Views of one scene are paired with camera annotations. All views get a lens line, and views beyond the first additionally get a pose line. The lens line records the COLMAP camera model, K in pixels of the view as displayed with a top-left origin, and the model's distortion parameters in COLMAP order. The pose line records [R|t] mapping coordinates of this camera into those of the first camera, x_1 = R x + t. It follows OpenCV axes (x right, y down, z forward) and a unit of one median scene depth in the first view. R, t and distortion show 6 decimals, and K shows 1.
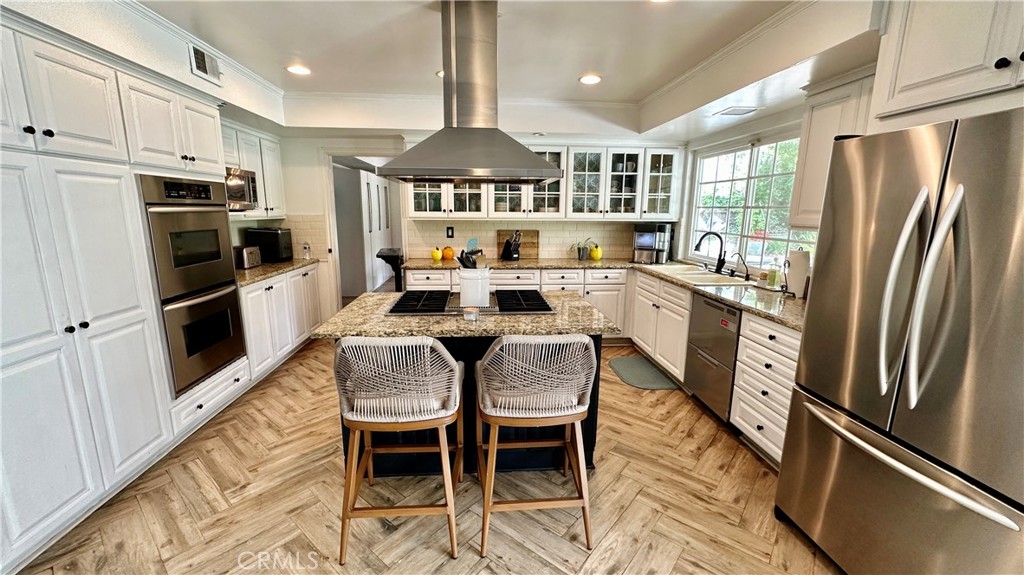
lens RADIAL K [[408.7, 0, 509.6], [0, 408.7, 291.1], [0, 0, 1]] dist [-0.010235, 0.002350]
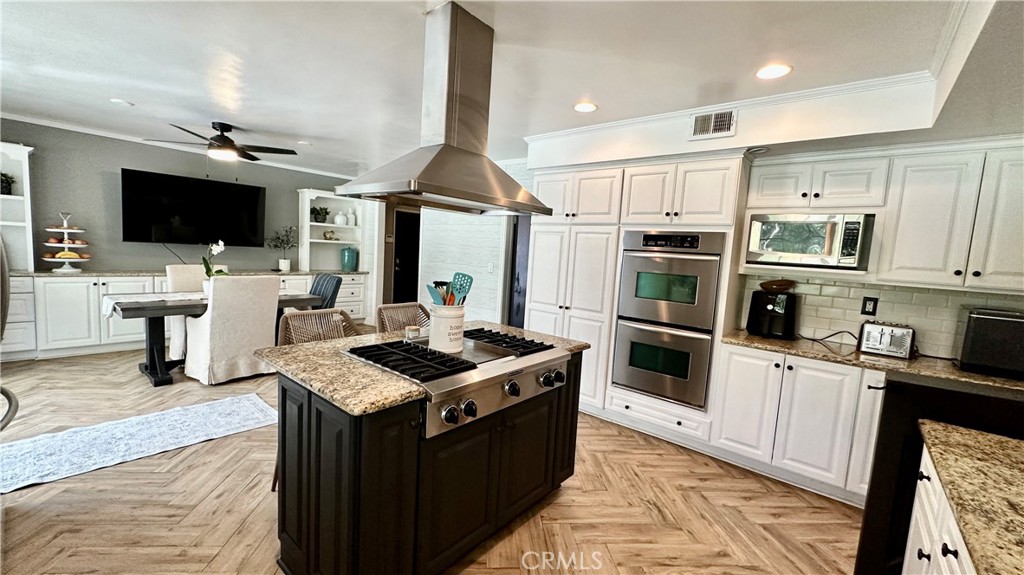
lens RADIAL K [[408.7, 0, 510.5], [0, 408.7, 288.8], [0, 0, 1]] dist [-0.010235, 0.002350]
pose [[-0.699476, 0.013062, -0.714537, 0.398360], [-0.208079, 0.952792, 0.221111, -0.274701], [0.683693, 0.303342, -0.663737, 1.491100]]
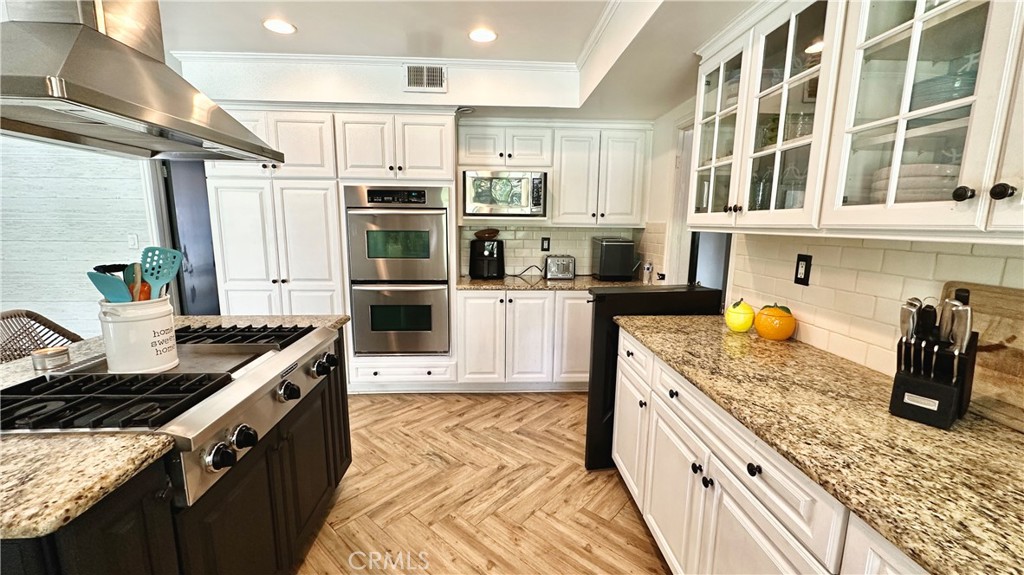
lens RADIAL K [[408.7, 0, 515.3], [0, 408.7, 289.3], [0, 0, 1]] dist [-0.010235, 0.002350]
pose [[-0.013875, 0.150797, -0.988467, 0.402106], [-0.207381, 0.966633, 0.150377, -0.230761], [0.978162, 0.207075, 0.017861, 1.341216]]
